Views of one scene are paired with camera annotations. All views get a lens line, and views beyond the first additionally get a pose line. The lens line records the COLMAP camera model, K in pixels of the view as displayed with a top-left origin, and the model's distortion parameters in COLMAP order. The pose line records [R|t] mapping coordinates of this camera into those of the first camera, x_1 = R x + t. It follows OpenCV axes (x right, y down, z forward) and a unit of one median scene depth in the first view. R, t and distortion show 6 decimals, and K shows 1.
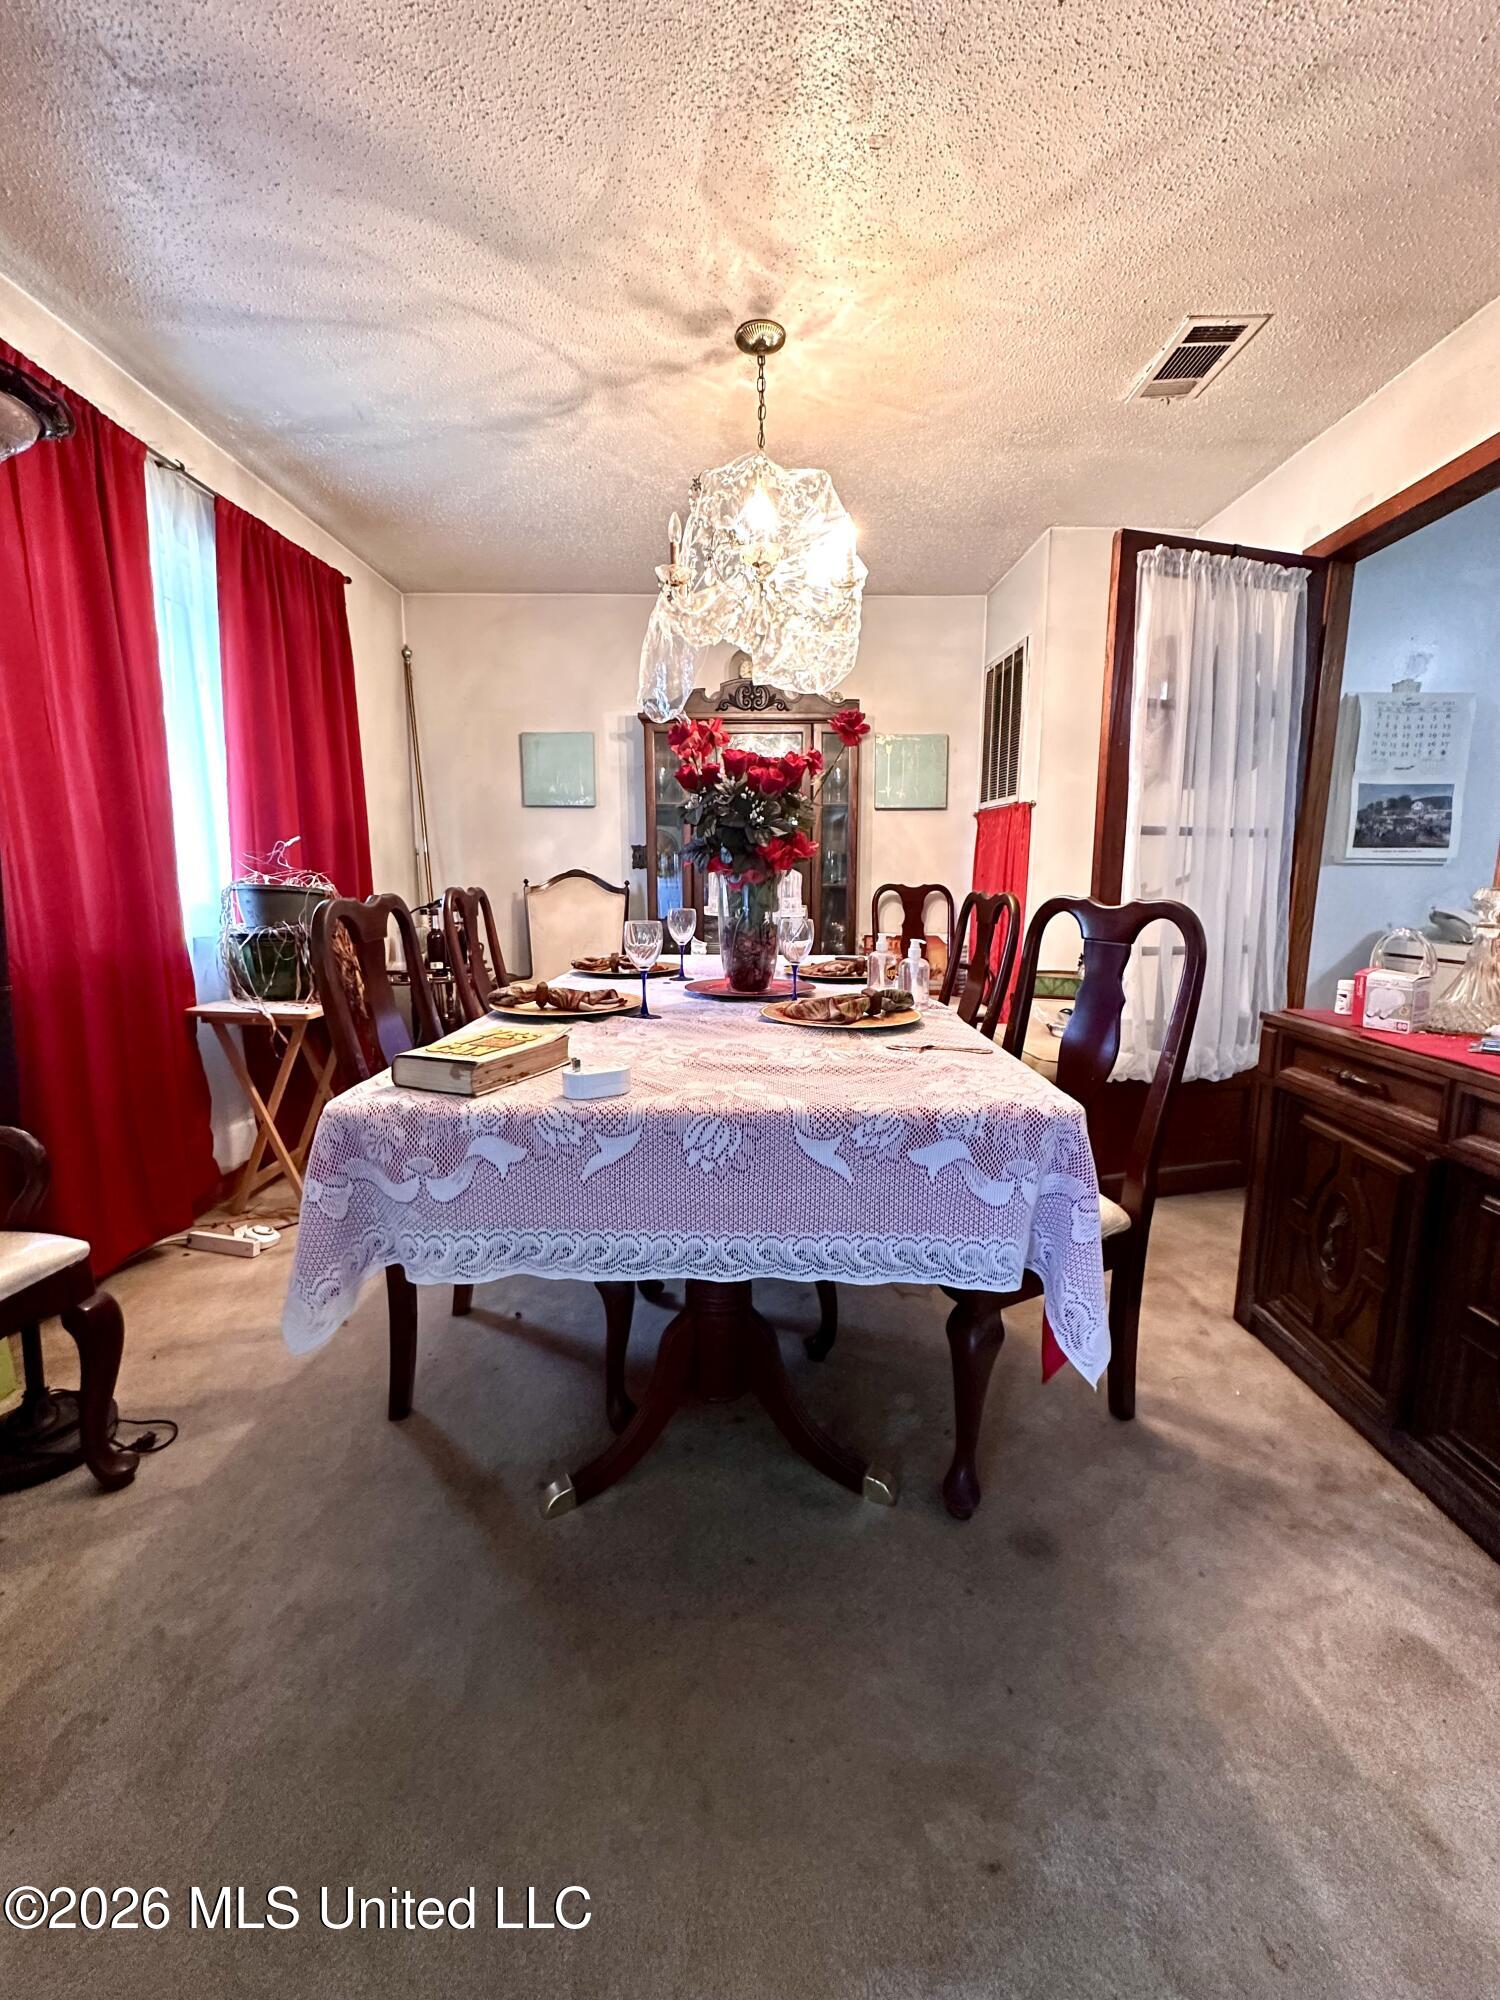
lens RADIAL K [[801.1, 0, 751.2], [0, 801.1, 1003.7], [0, 0, 1]] dist [-0.028511, -0.000905]
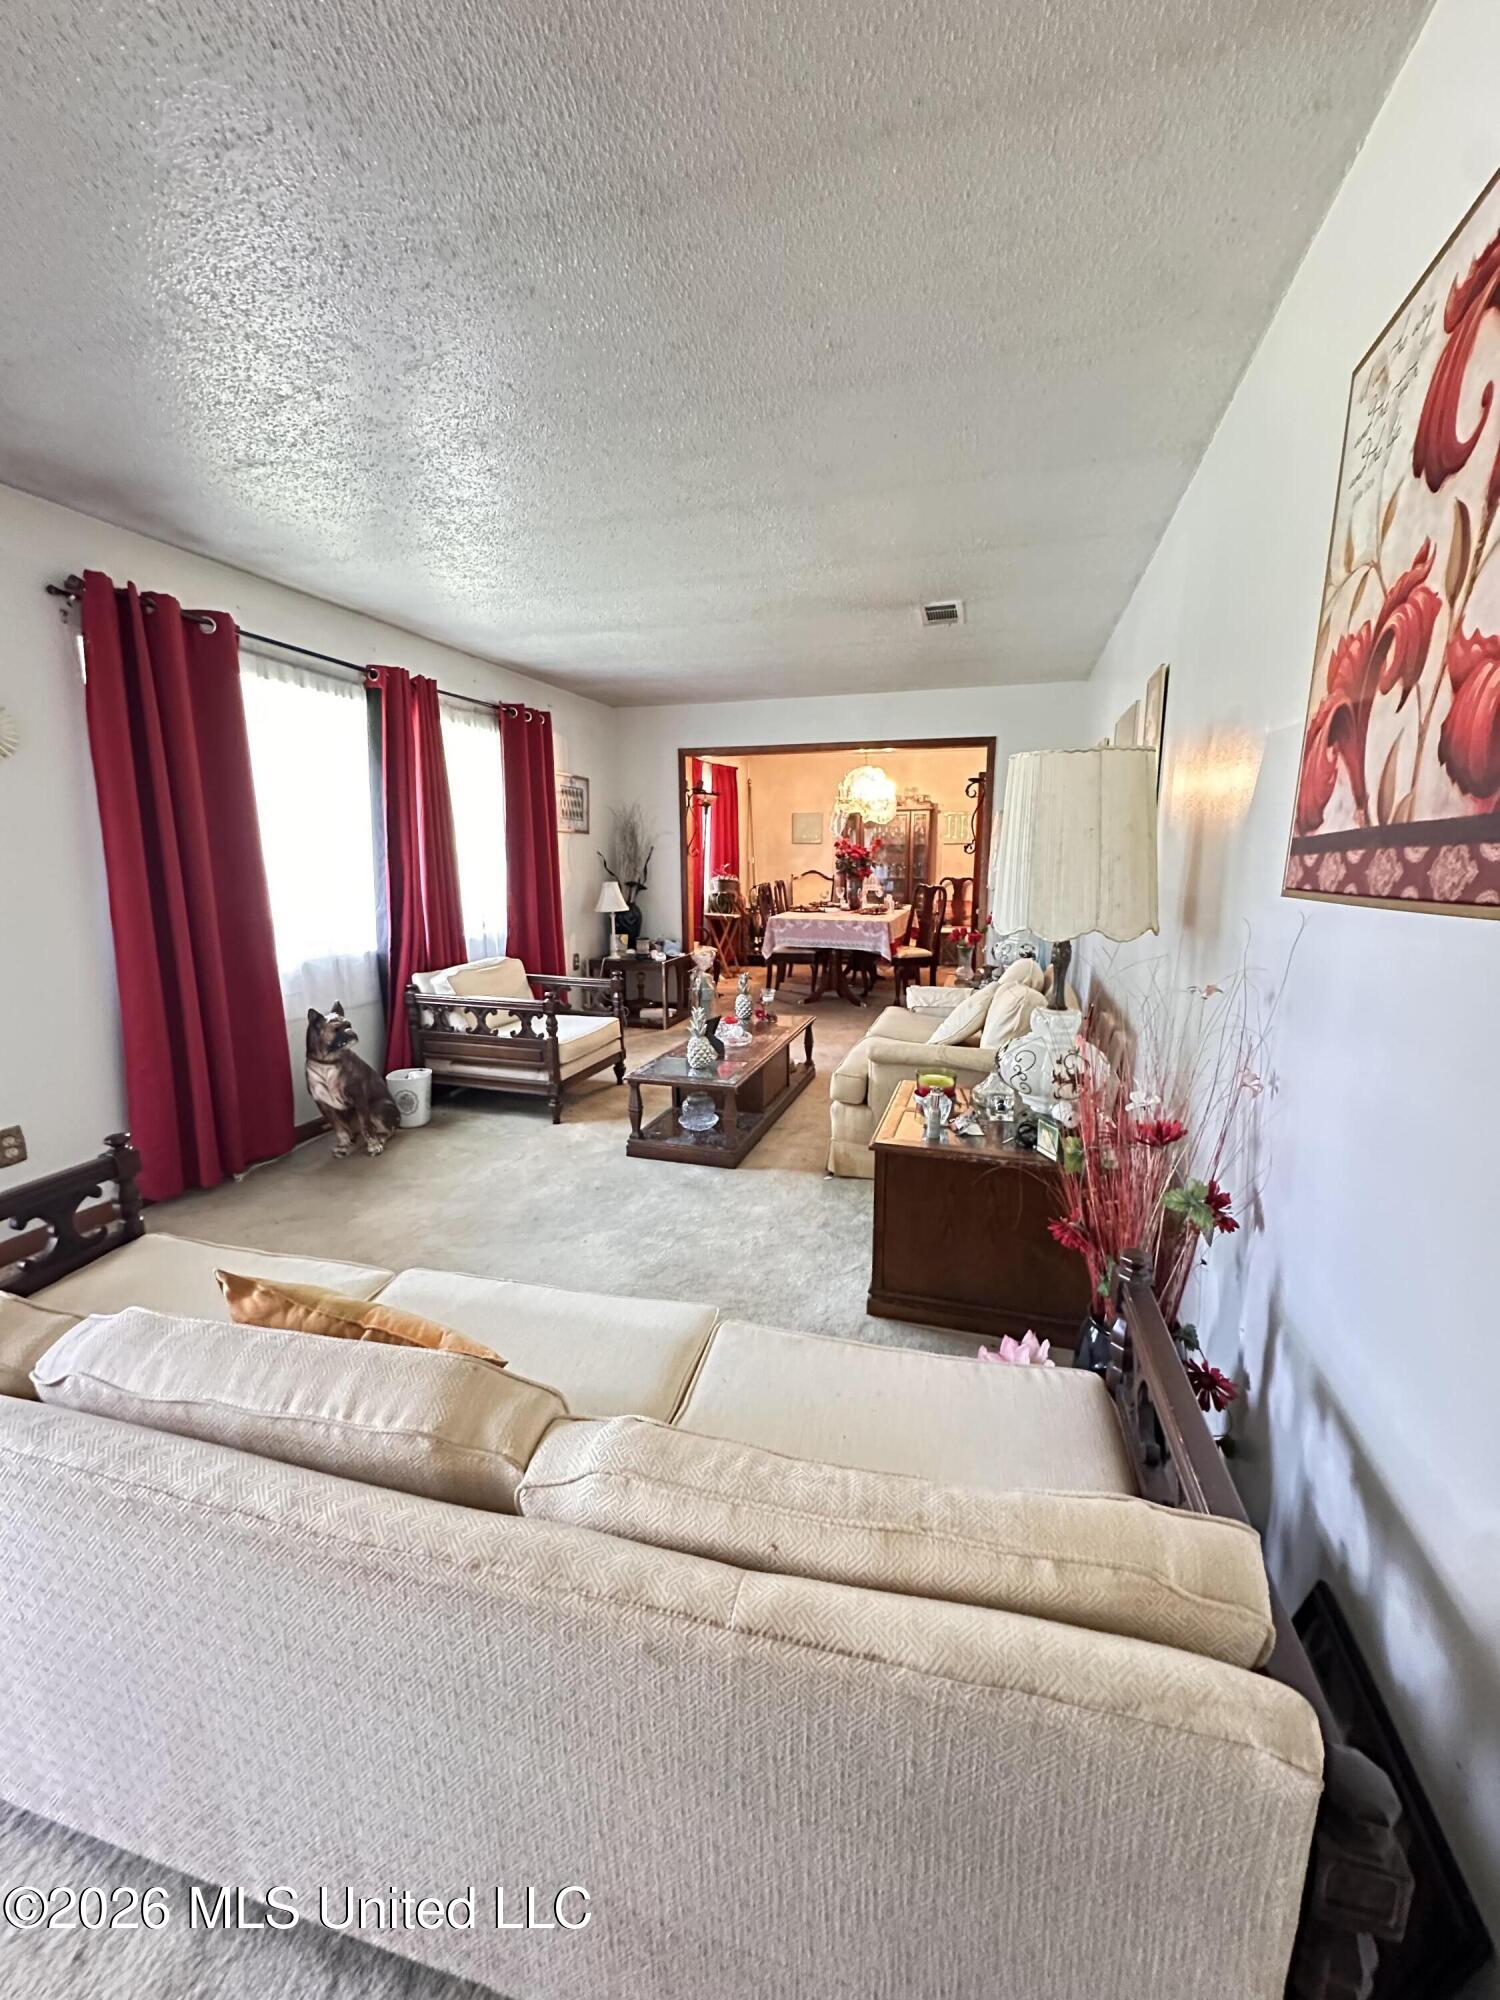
lens RADIAL K [[801.1, 0, 747.2], [0, 801.1, 1001.9], [0, 0, 1]] dist [-0.028511, -0.000905]
pose [[0.955244, 0.051384, -0.291324, 0.353794], [-0.043731, 0.998507, 0.032725, 0.174779], [0.292570, -0.018521, 0.956065, -1.539908]]
